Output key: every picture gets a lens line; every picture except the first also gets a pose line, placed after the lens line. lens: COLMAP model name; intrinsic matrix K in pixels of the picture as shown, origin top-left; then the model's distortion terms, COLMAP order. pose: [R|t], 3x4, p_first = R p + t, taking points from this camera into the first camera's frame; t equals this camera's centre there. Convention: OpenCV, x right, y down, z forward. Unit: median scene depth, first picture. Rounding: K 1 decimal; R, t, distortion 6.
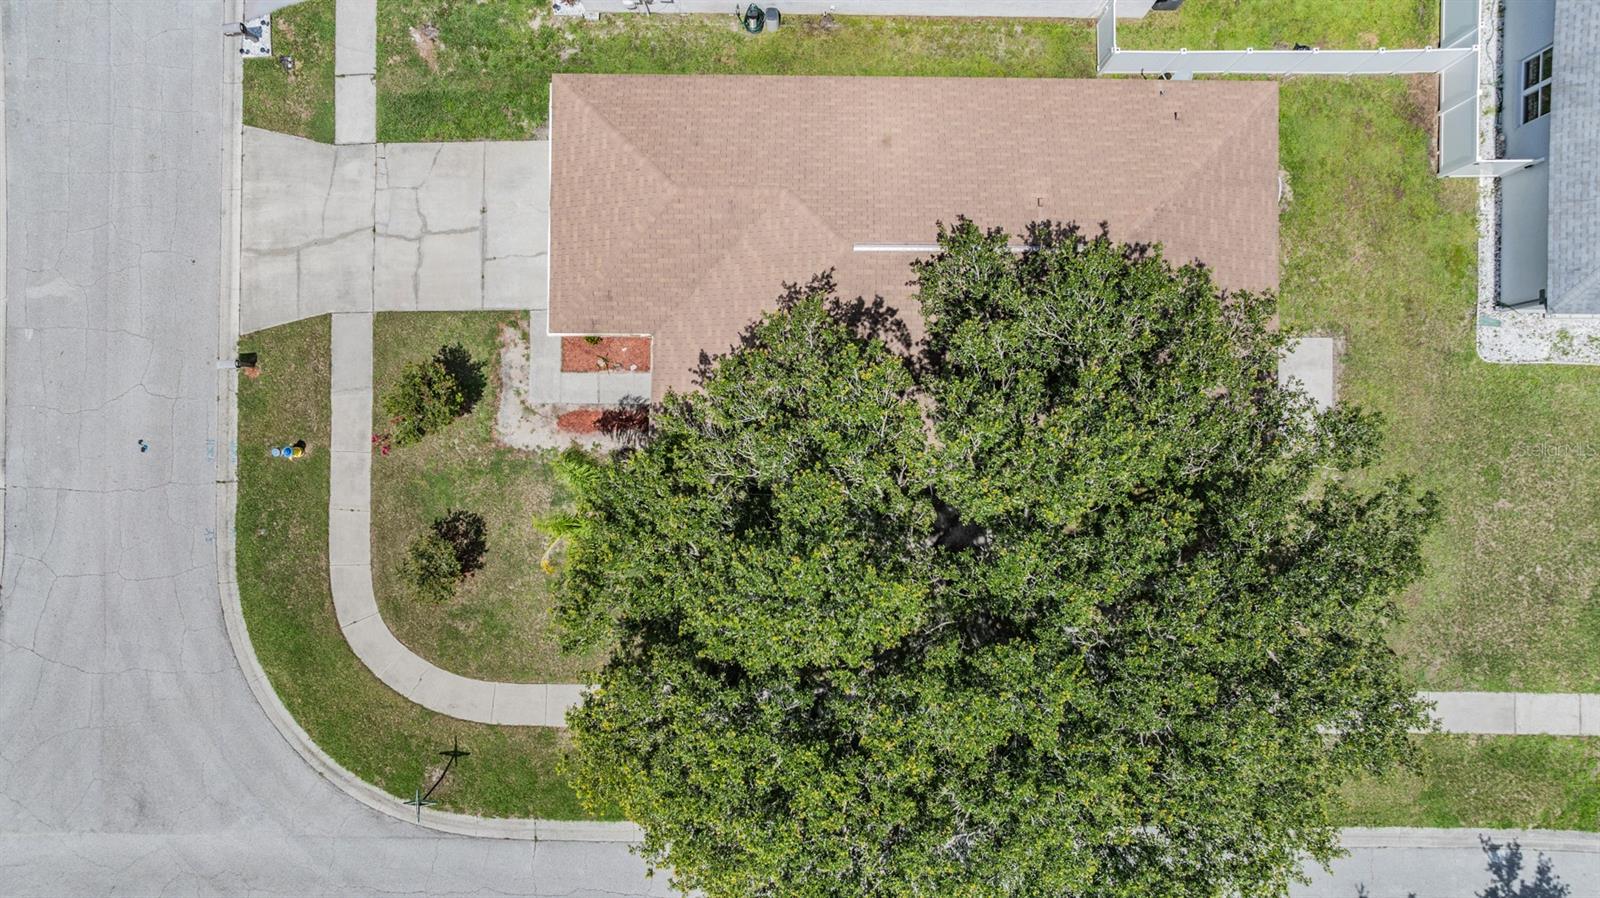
lens RADIAL K [[1122.4, 0, 782.2], [0, 1122.4, 443.4], [0, 0, 1]] dist [-0.017878, 0.002162]
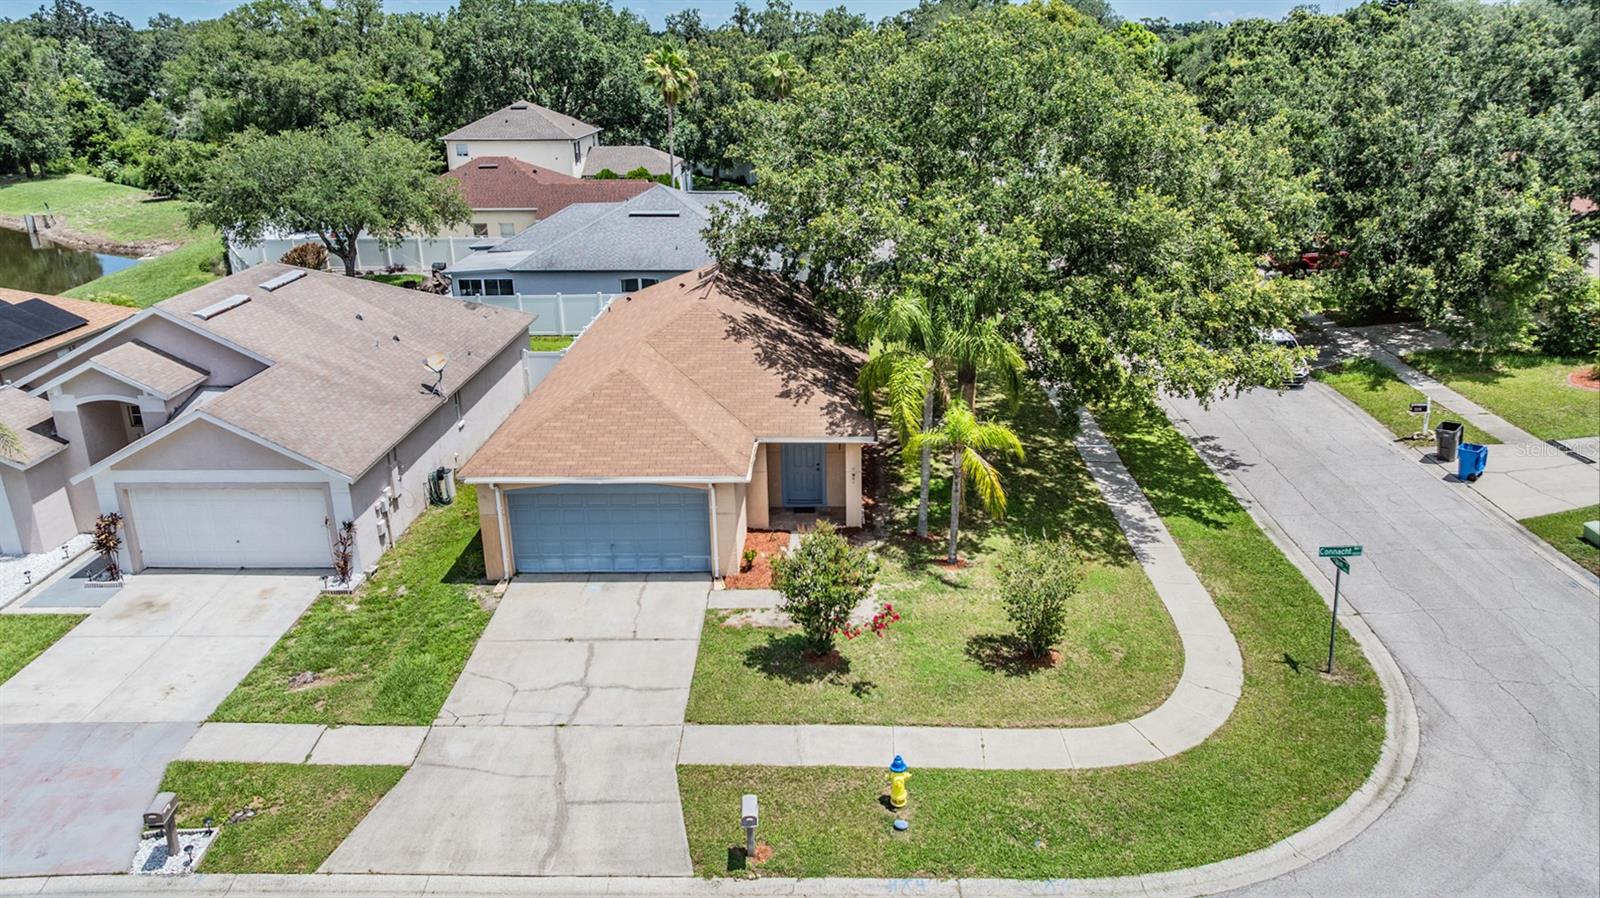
lens RADIAL K [[1129.0, 0, 832.1], [0, 1129.0, 451.8], [0, 0, 1]] dist [-0.032562, 0.029924]
pose [[0.000905, -0.333430, 0.942775, -0.944863], [0.999936, 0.010949, 0.002912, -0.032286], [-0.011294, 0.942711, 0.333418, 0.619552]]
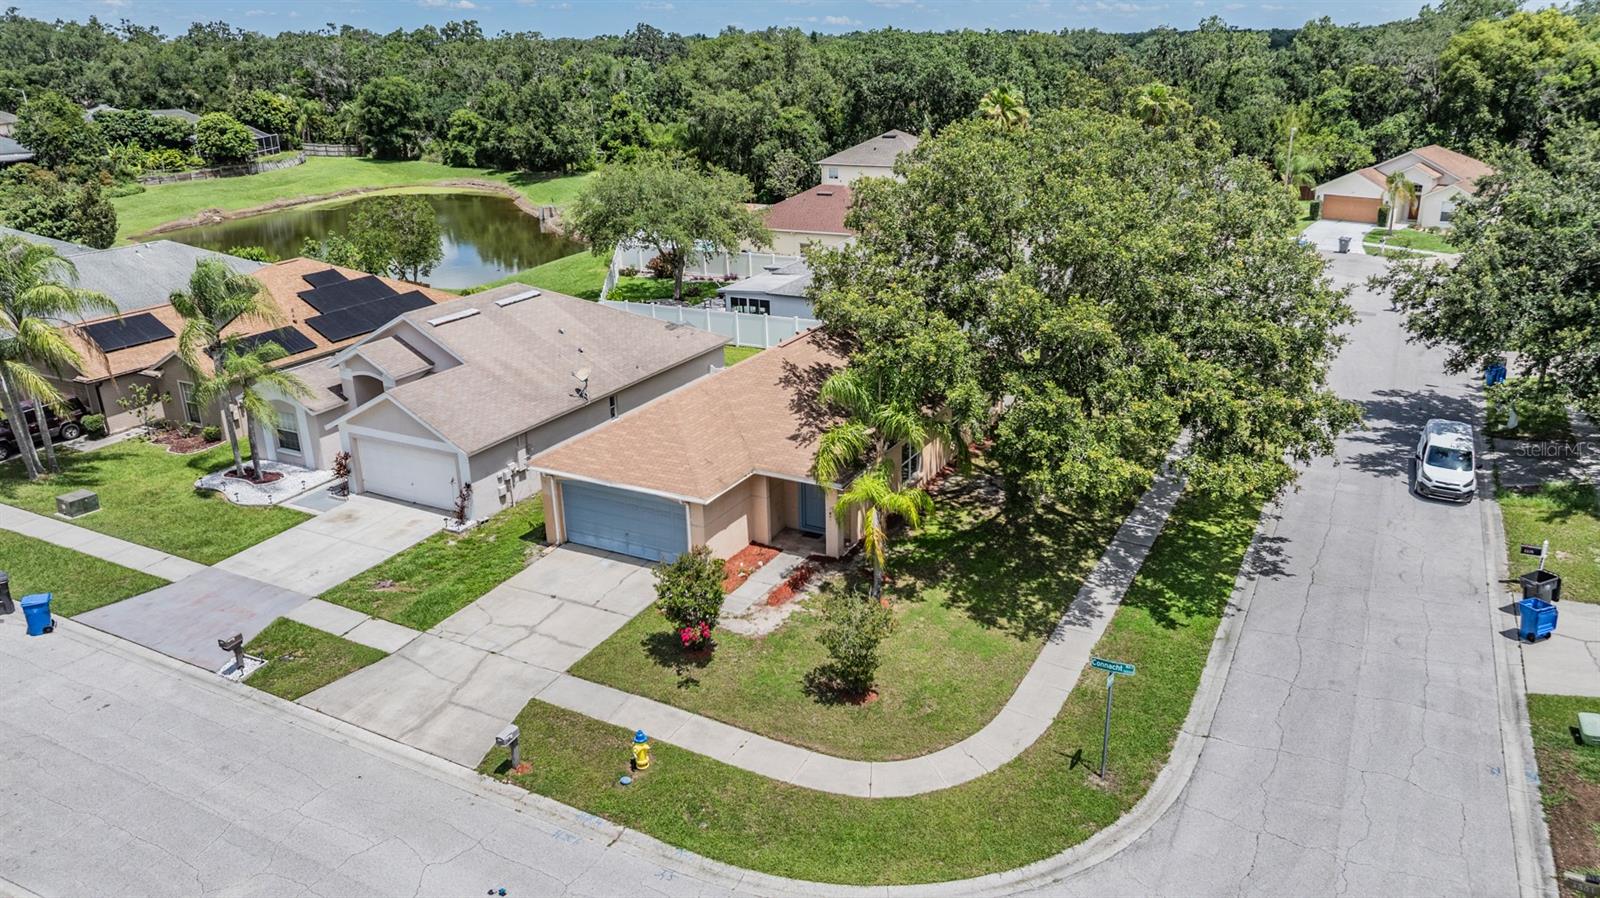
lens RADIAL K [[1122.4, 0, 782.2], [0, 1122.4, 443.4], [0, 0, 1]] dist [-0.017878, 0.002162]
pose [[0.475507, -0.295009, 0.828772, -0.971041], [0.879706, 0.155842, -0.449257, 0.412120], [0.003377, 0.942700, 0.333625, 0.526256]]
